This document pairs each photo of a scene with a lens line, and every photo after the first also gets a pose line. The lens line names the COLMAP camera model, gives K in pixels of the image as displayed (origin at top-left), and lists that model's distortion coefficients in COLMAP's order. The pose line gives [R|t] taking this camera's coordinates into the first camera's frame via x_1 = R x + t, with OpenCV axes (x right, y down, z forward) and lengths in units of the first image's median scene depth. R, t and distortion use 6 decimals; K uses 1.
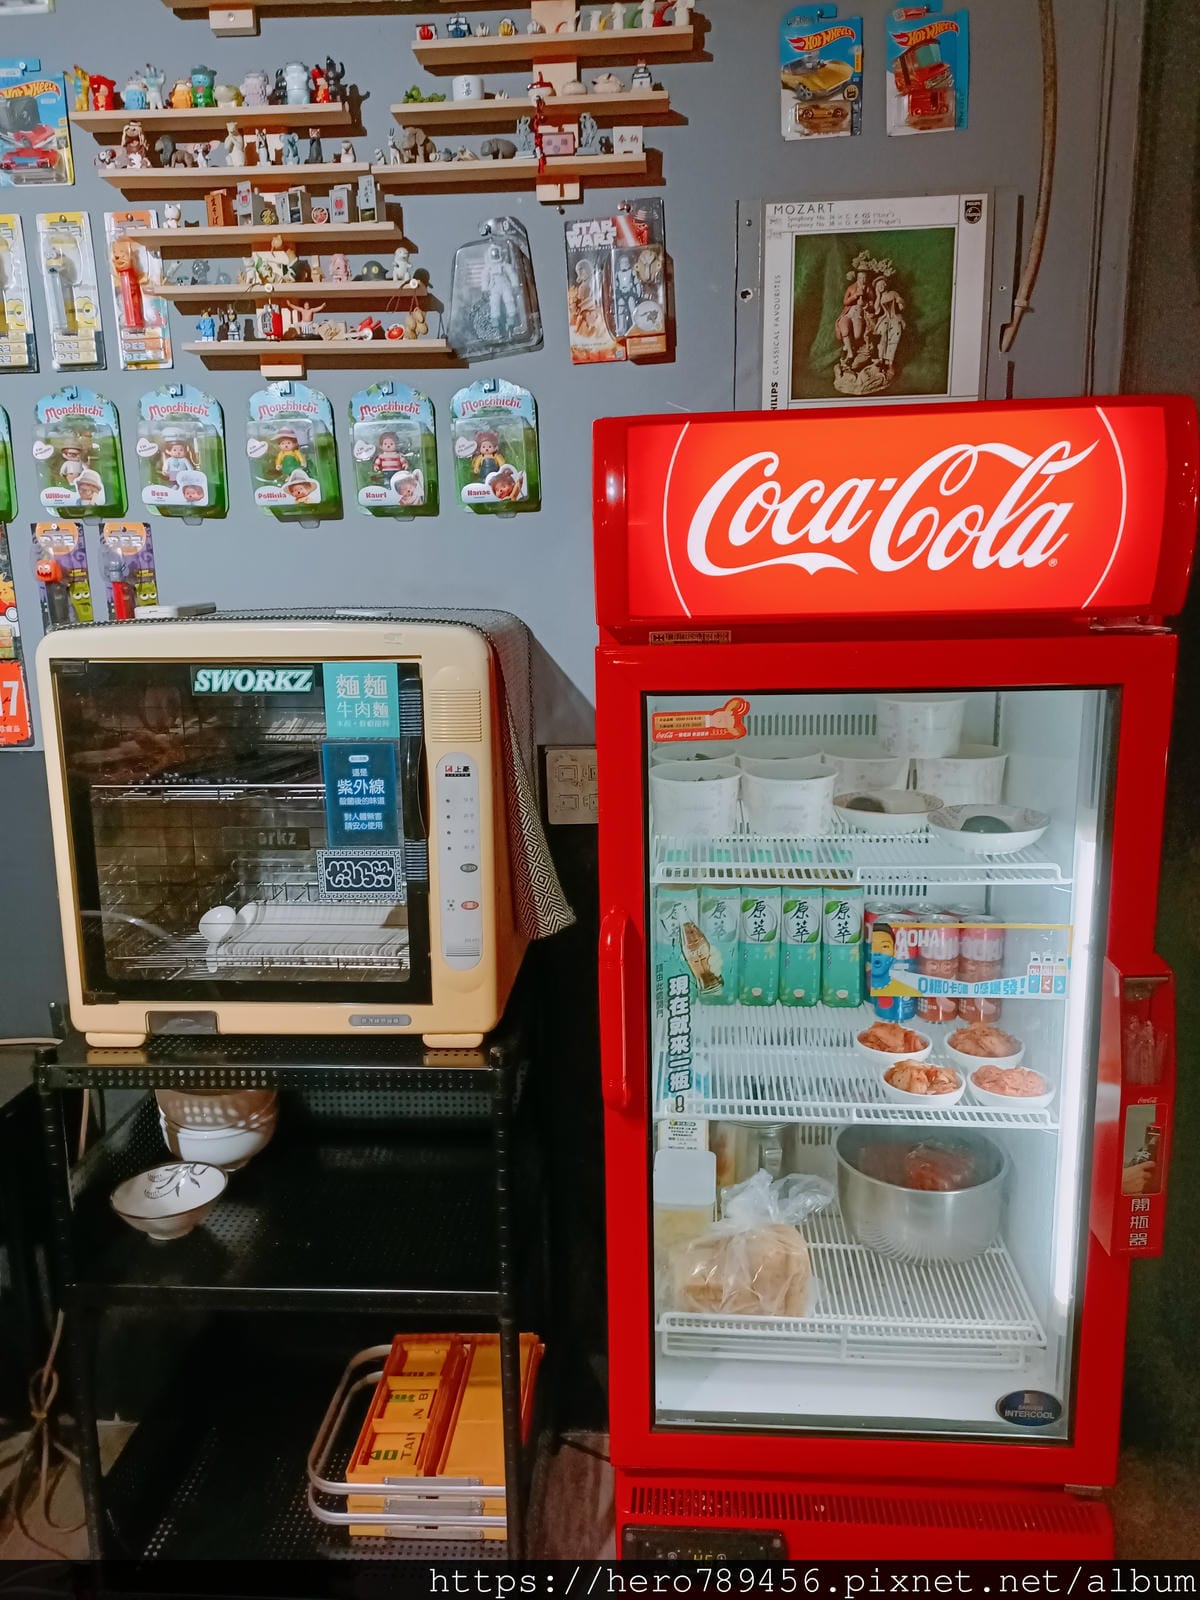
lens RADIAL K [[1147.0, 0, 599.0], [0, 1147.0, 791.8], [0, 0, 1]] dist [0.028725, -0.012785]
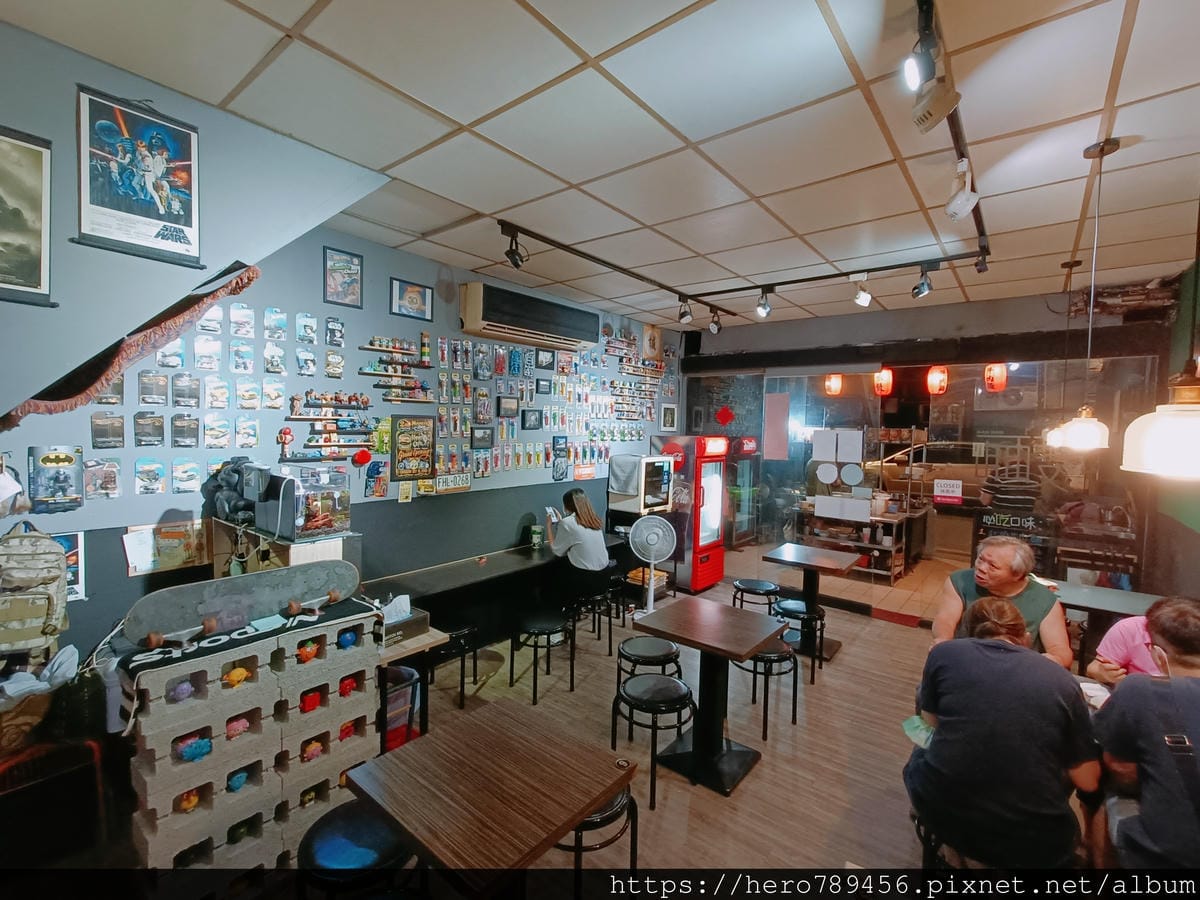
lens RADIAL K [[538.8, 0, 596.0], [0, 538.8, 453.3], [0, 0, 1]] dist [-0.002716, 0.001289]
pose [[0.591401, -0.011458, 0.806296, -3.086432], [0.119576, 0.990091, -0.073636, 0.046739], [-0.797462, 0.139962, 0.586911, -0.743756]]
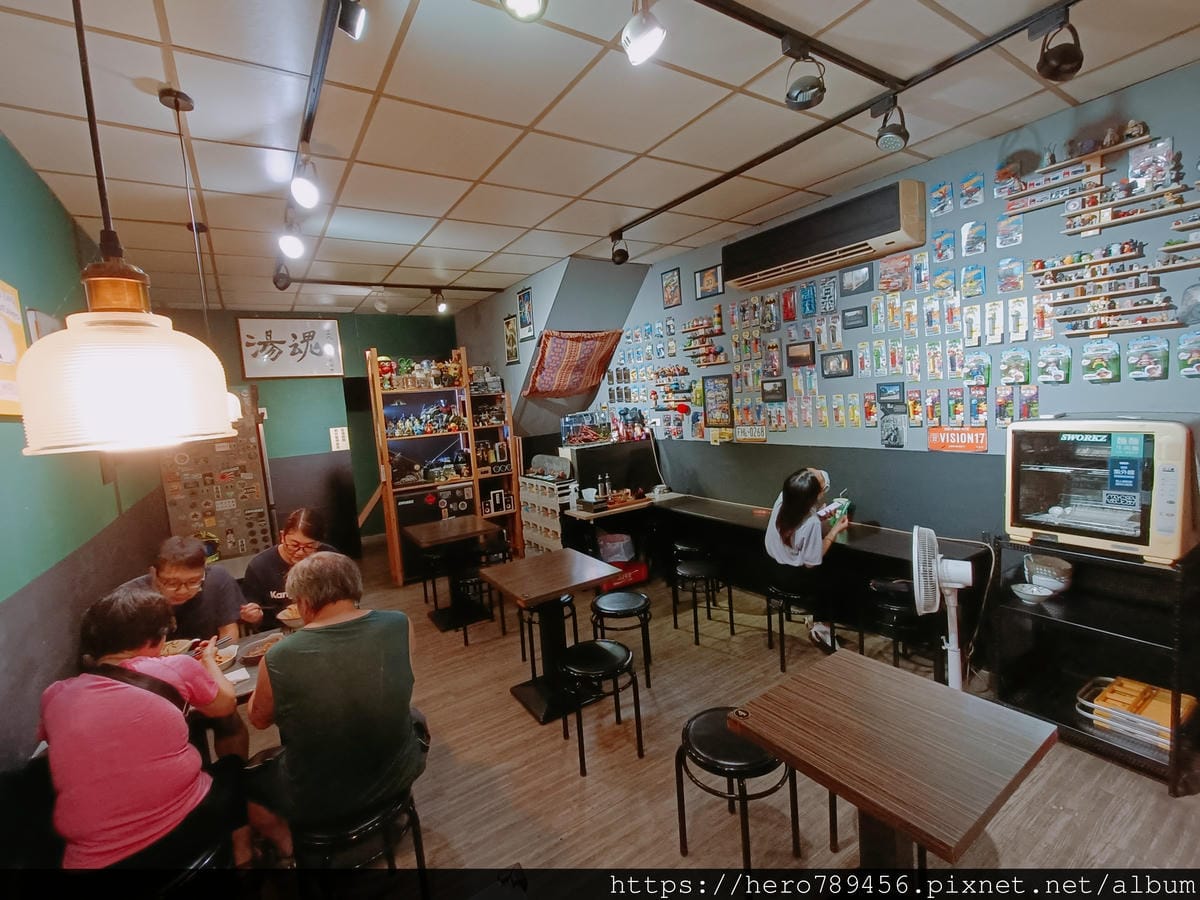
lens RADIAL K [[538.8, 0, 594.1], [0, 538.8, 445.5], [0, 0, 1]] dist [-0.002716, 0.001289]
pose [[0.578443, 0.054183, -0.813921, 0.133720], [-0.092993, 0.995667, 0.000193, 0.051046], [0.810405, 0.075577, 0.580976, -0.928667]]
